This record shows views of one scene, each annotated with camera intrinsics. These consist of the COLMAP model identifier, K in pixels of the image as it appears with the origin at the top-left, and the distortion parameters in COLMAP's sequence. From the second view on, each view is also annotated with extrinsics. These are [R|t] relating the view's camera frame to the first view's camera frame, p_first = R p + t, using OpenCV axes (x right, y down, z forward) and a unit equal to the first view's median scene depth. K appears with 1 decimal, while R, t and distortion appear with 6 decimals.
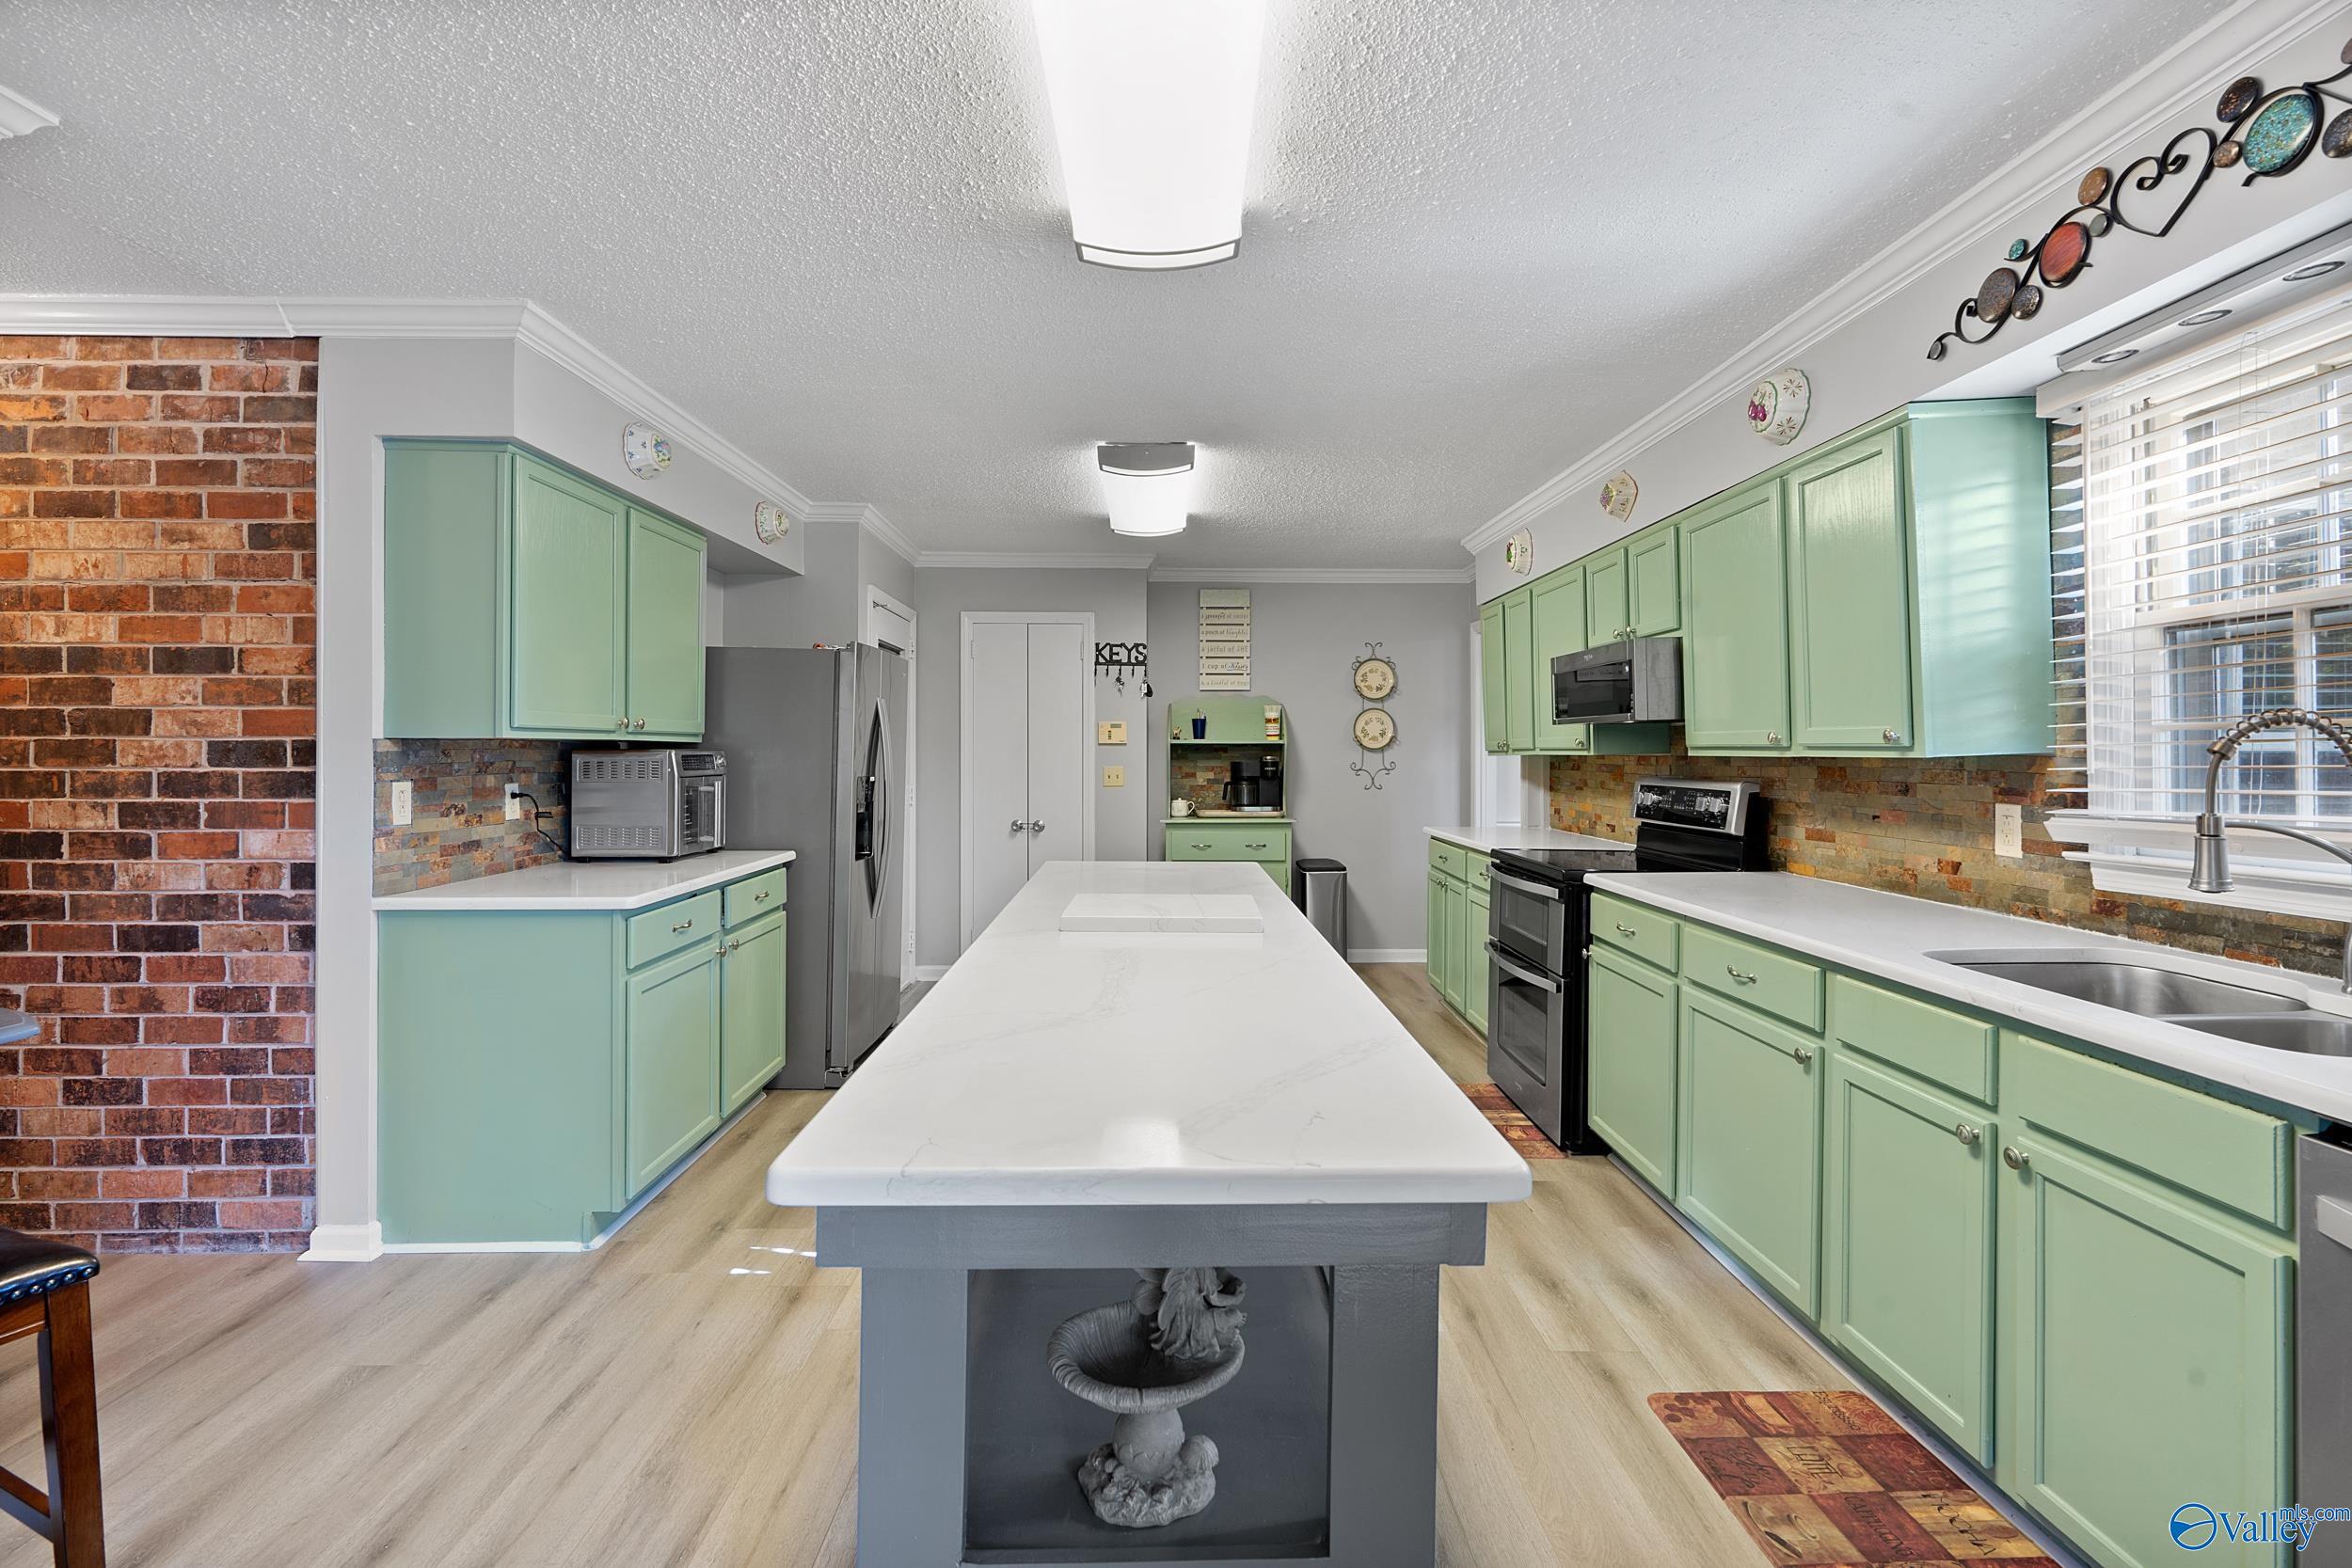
lens RADIAL K [[1083.6, 0, 1195.5], [0, 1083.6, 745.4], [0, 0, 1]] dist [0.001240, 0.000853]
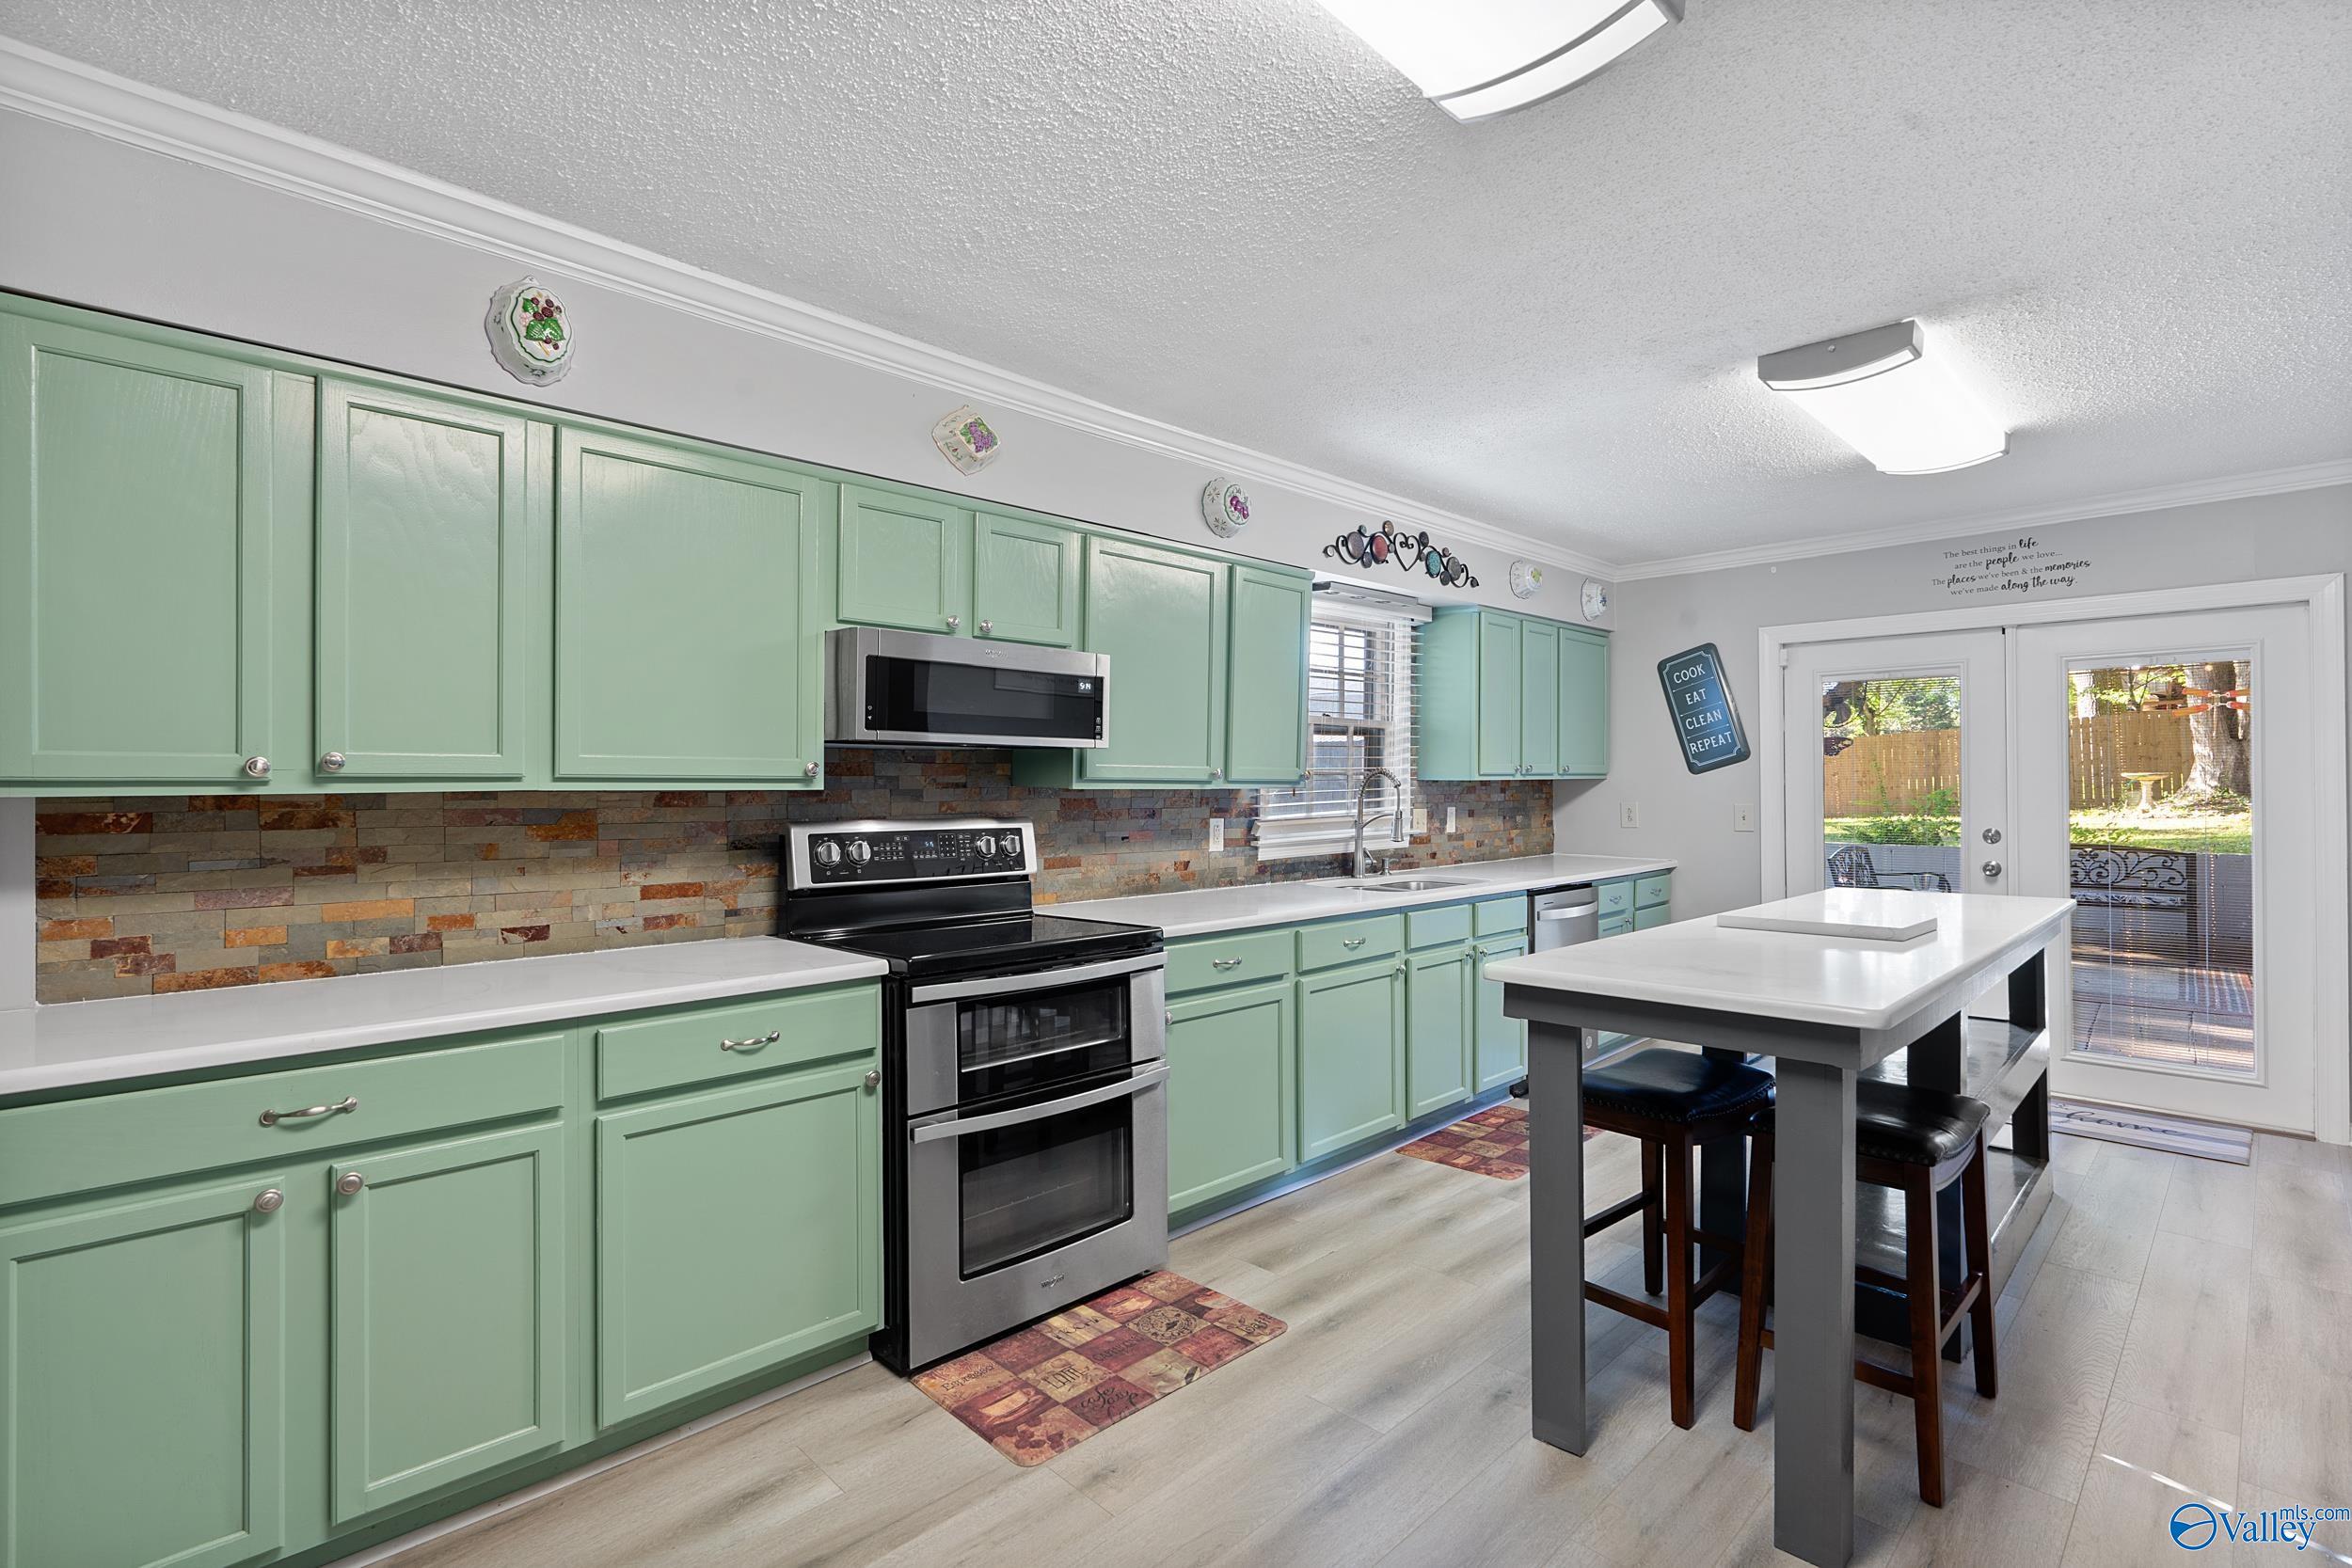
lens RADIAL K [[1083.6, 0, 1188.2], [0, 1083.6, 787.6], [0, 0, 1]] dist [0.001240, 0.000853]
pose [[-0.683555, -0.003134, 0.729892, -0.333625], [-0.006269, 0.999979, -0.001578, 0.010759], [-0.729872, -0.005654, -0.683560, 1.865429]]
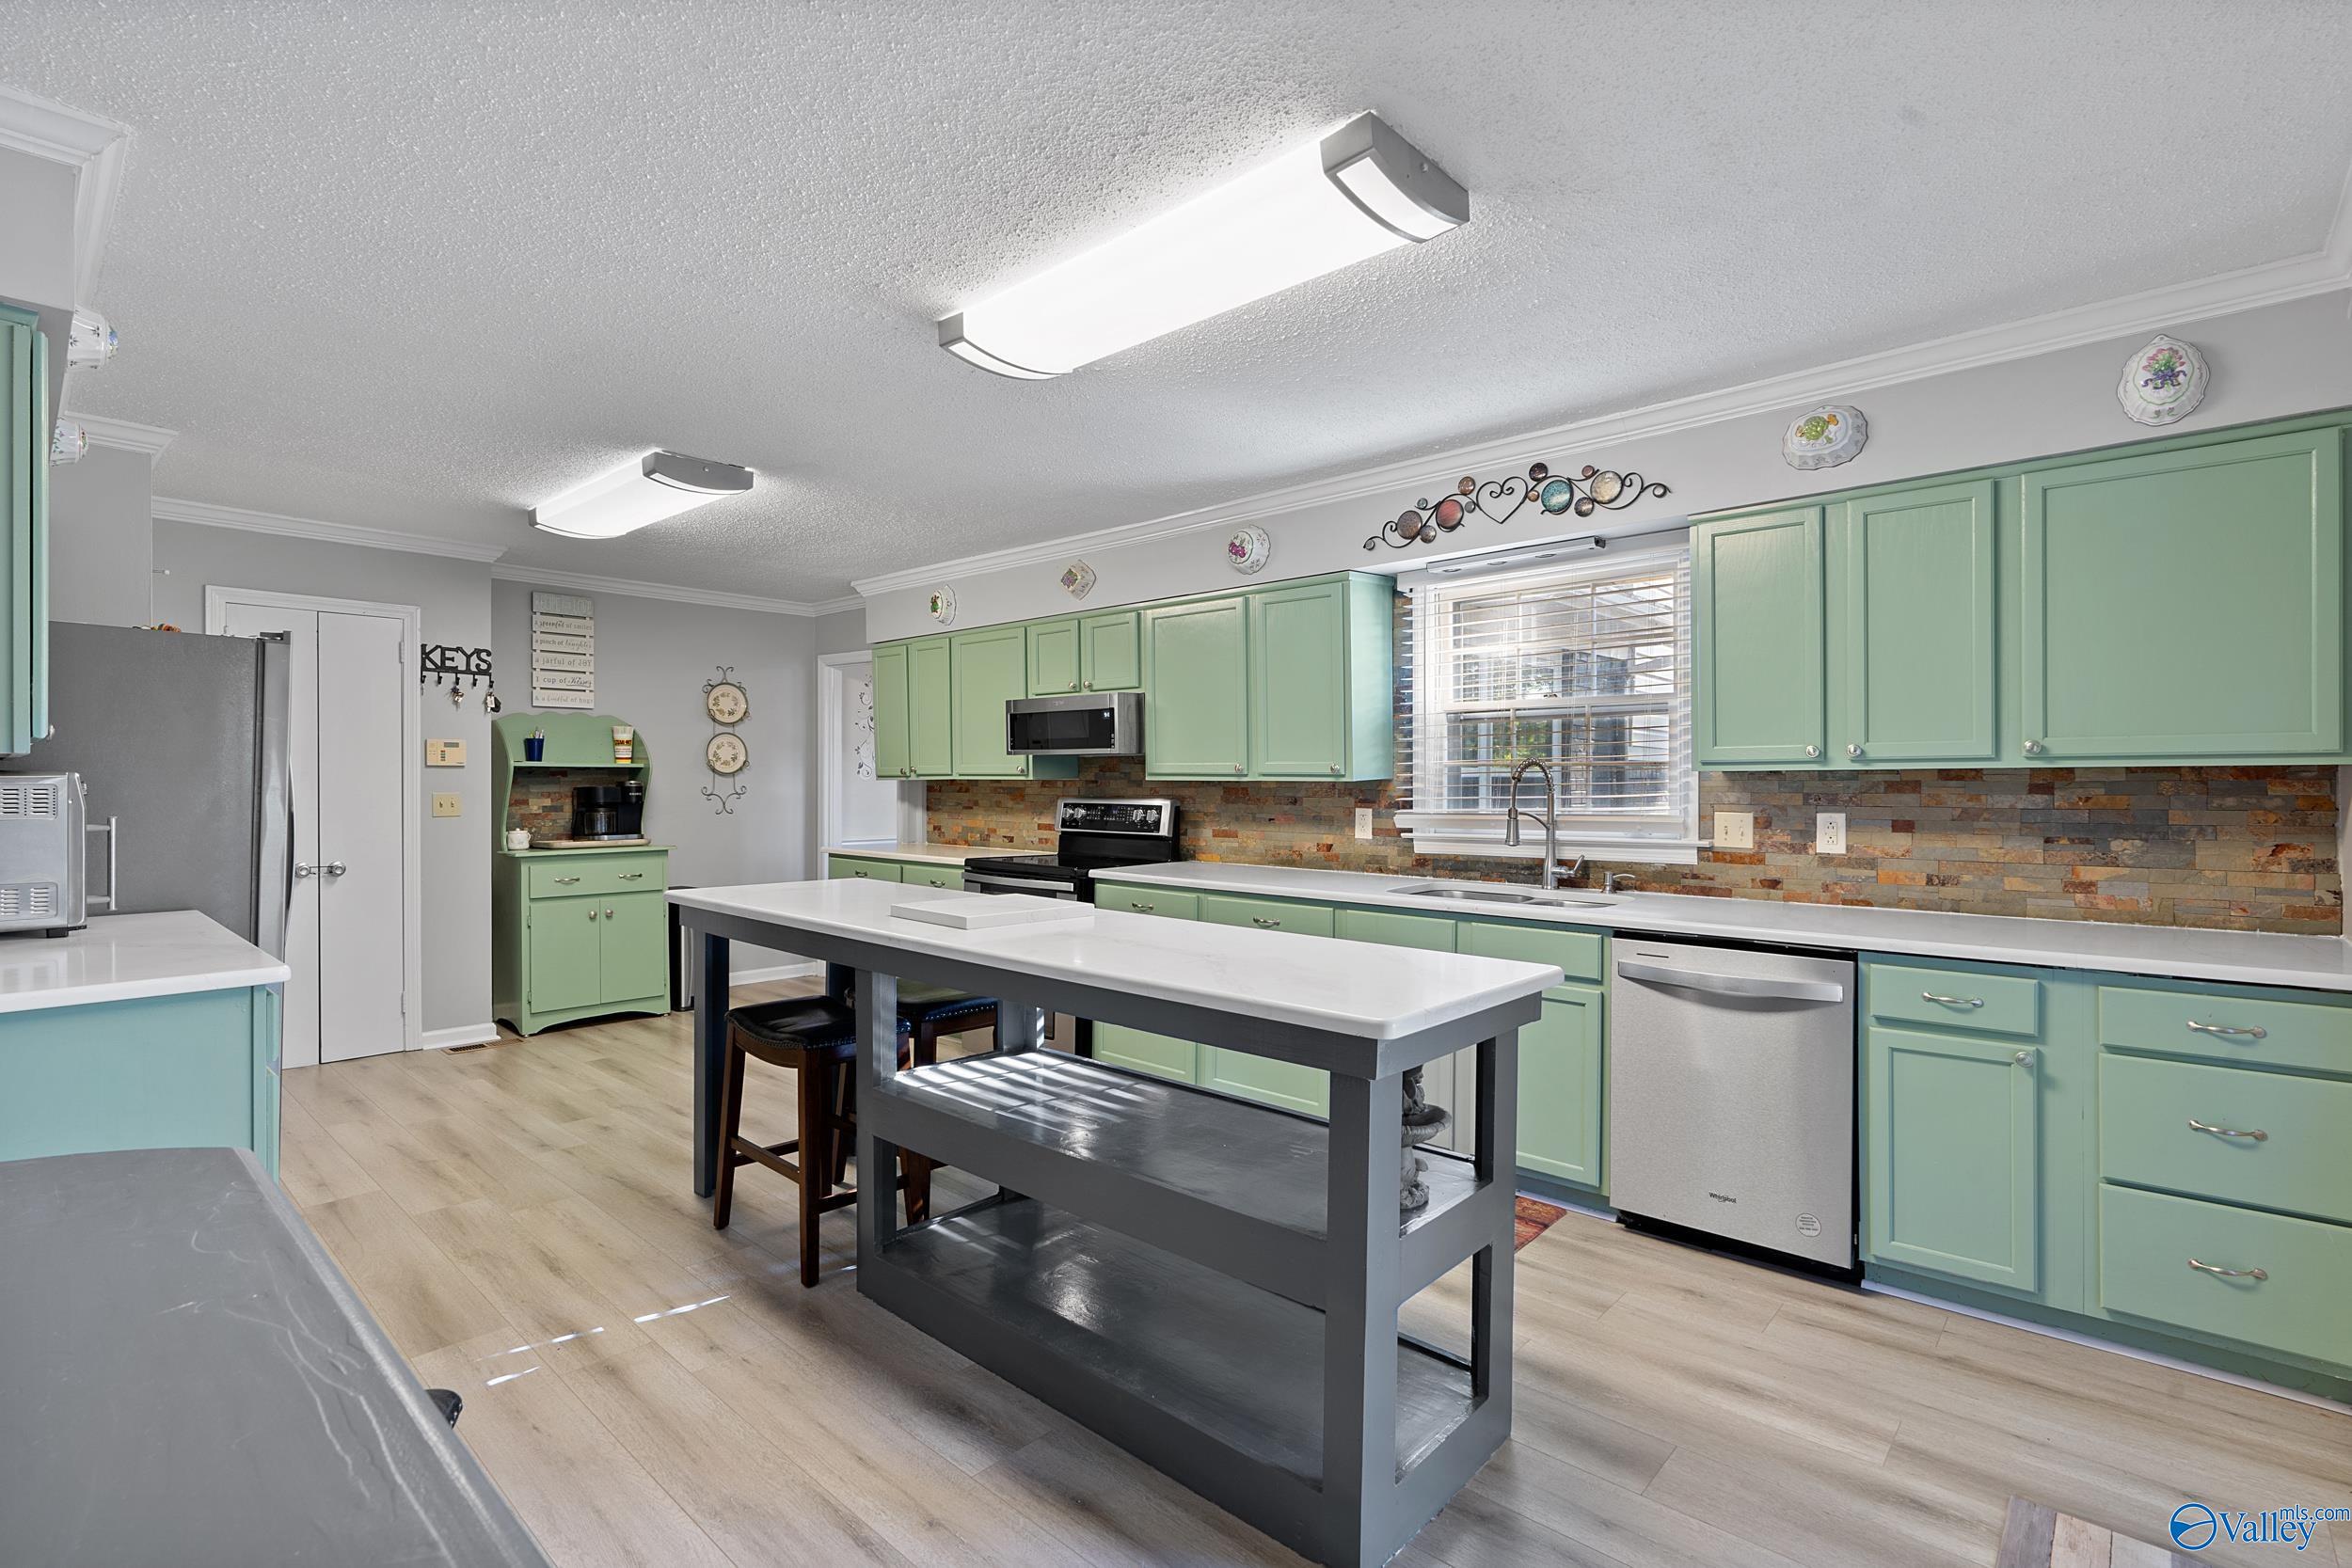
lens RADIAL K [[1083.6, 0, 1181.9], [0, 1083.6, 784.6], [0, 0, 1]] dist [0.001240, 0.000853]
pose [[0.690135, -0.003298, 0.723673, -0.614107], [-0.006687, 0.999918, 0.010935, -0.000298], [-0.723649, -0.012385, 0.690057, 0.018955]]
